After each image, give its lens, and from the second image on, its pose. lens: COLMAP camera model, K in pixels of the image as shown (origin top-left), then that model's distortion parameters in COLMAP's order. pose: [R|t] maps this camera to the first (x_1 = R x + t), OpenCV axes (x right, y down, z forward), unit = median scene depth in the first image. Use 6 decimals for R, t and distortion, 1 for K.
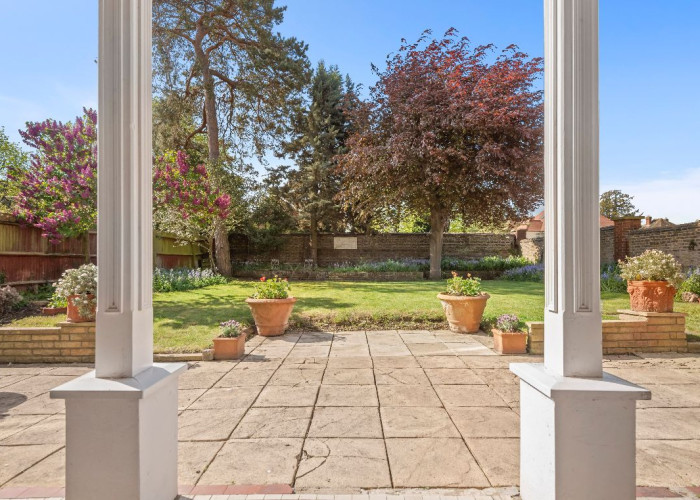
lens RADIAL K [[360.9, 0, 348.8], [0, 360.9, 267.0], [0, 0, 1]] dist [-0.001054, -0.001445]
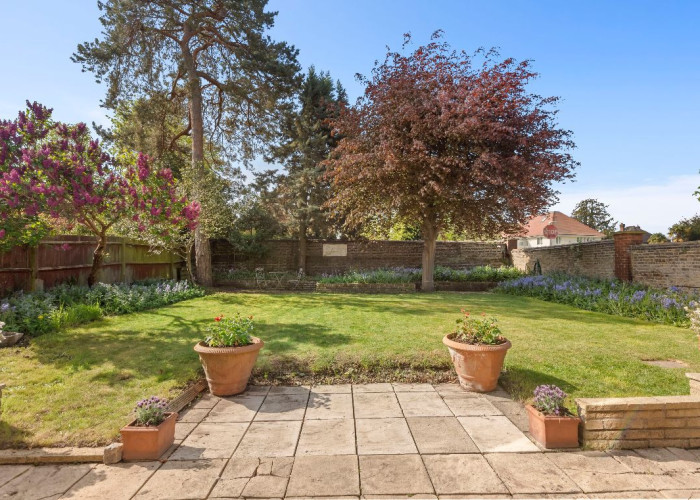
lens RADIAL K [[346.9, 0, 352.6], [0, 346.9, 251.6], [0, 0, 1]] dist [-0.003994, -0.001783]
pose [[0.999287, 0.011906, 0.035834, 0.005488], [-0.010274, 0.998916, -0.045410, -0.023759], [-0.036336, 0.045009, 0.998326, 0.075058]]
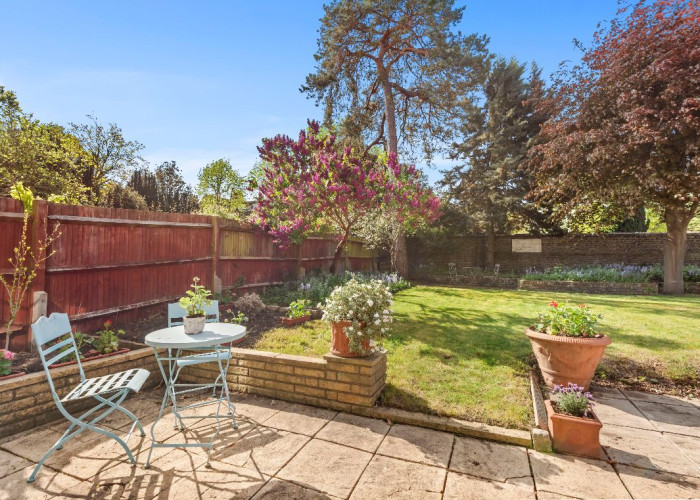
lens RADIAL K [[332.7, 0, 350.0], [0, 332.7, 250.0], [0, 0, 1]] dist [0.001087, -0.000546]
pose [[0.921405, 0.003322, -0.388589, -0.107485], [-0.022464, 0.998747, -0.044727, -0.010079], [0.387954, 0.049940, 0.920325, 0.077797]]
